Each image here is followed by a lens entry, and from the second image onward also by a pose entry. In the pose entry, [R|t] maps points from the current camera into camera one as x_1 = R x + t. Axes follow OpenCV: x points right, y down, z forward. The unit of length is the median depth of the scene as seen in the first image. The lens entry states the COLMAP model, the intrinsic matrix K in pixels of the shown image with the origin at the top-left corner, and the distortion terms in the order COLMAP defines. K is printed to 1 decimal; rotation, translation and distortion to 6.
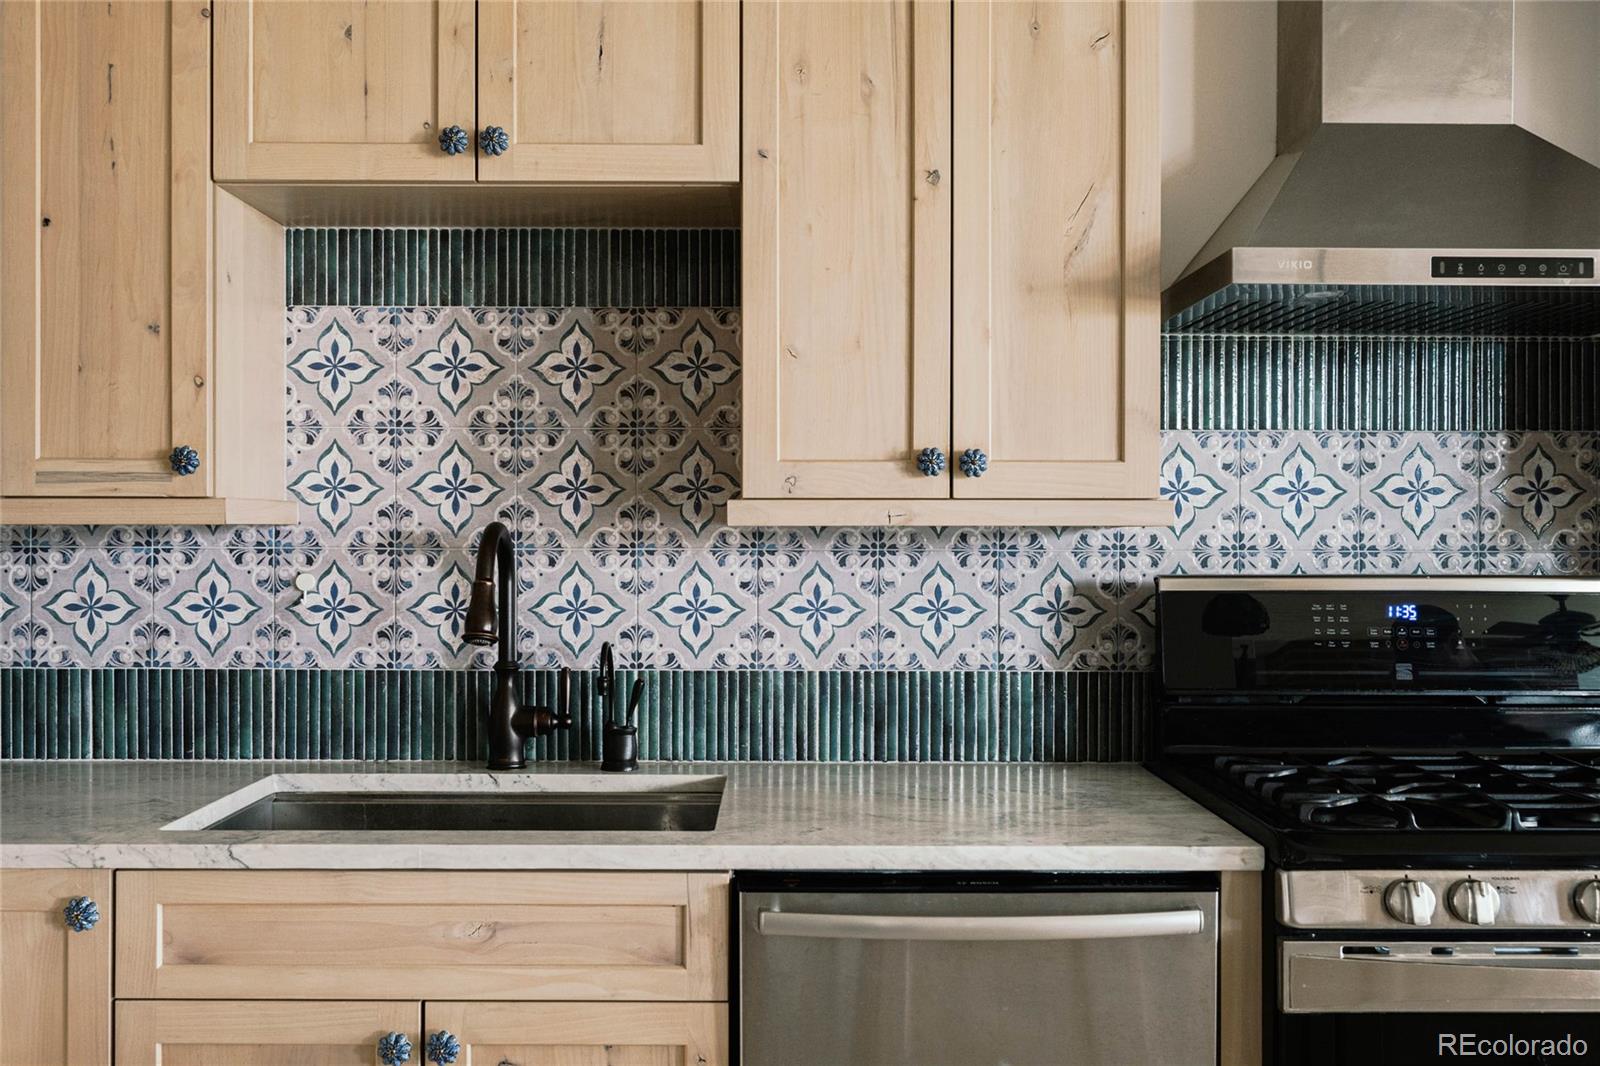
lens RADIAL K [[1453.3, 0, 800.0], [0, 1453.3, 533.0], [0, 0, 1]] dist [0.003800, 0.000855]
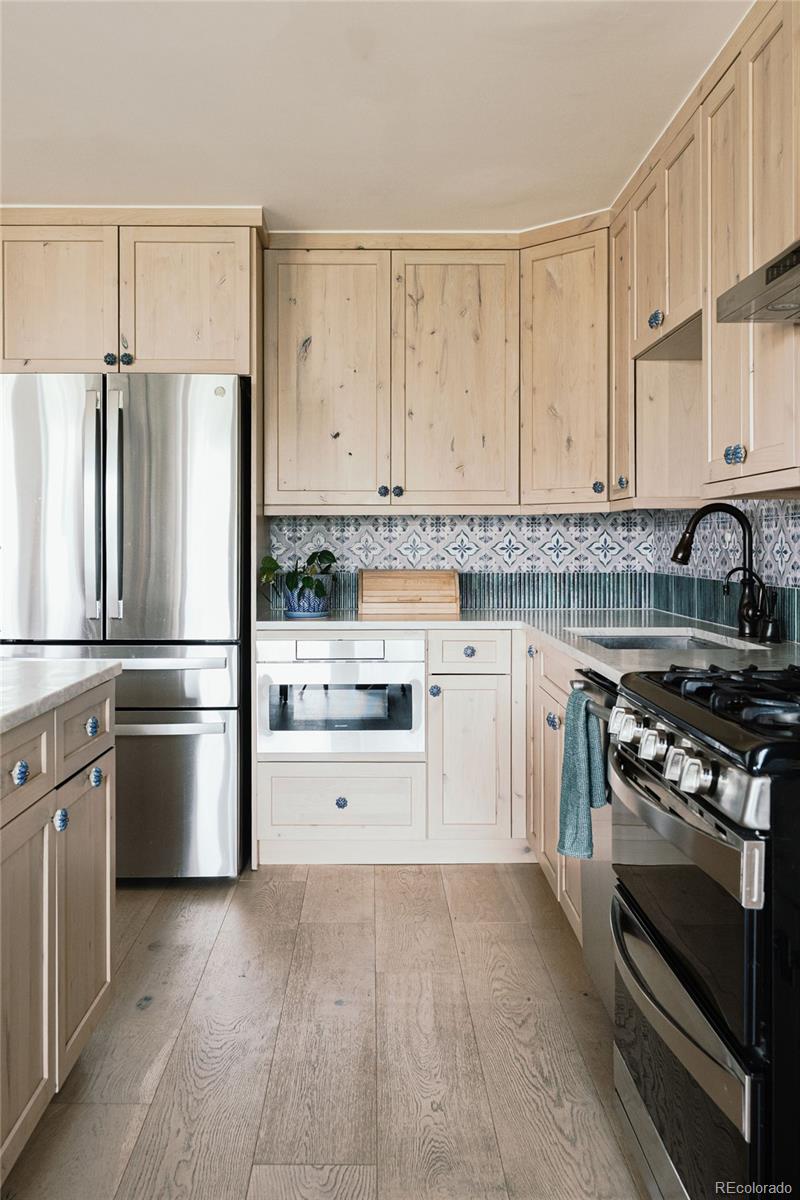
lens RADIAL K [[1035.8, 0, 400.0], [0, 1035.8, 600.0], [0, 0, 1]] dist [-0.033140, -0.000839]
pose [[-0.001683, 0.050939, -0.998700, 1.089562], [0.001116, 0.998701, 0.050937, 0.047239], [0.999998, -0.001029, -0.001737, 0.549983]]
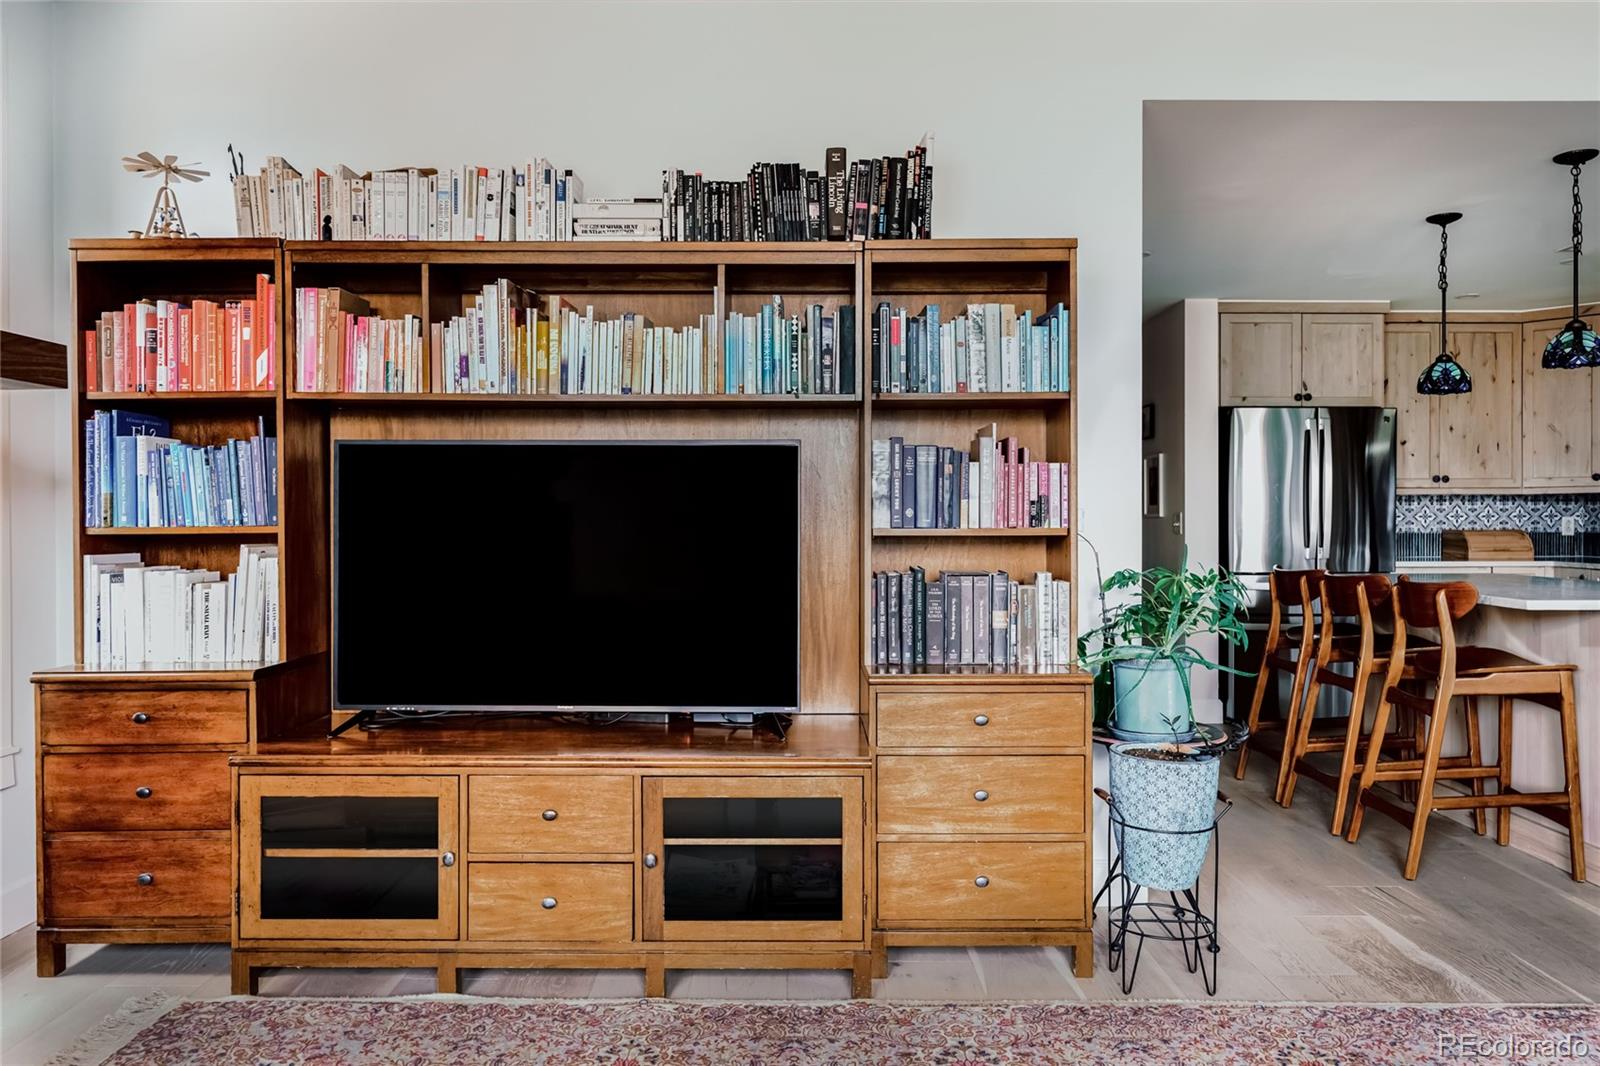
lens RADIAL K [[1086.5, 0, 797.4], [0, 1086.5, 526.5], [0, 0, 1]] dist [-0.002846, 0.000913]
pose [[-0.007158, 0.004892, -0.999962, 2.111709], [0.001956, 0.999986, 0.004879, 0.059165], [0.999972, -0.001921, -0.007168, -1.032045]]
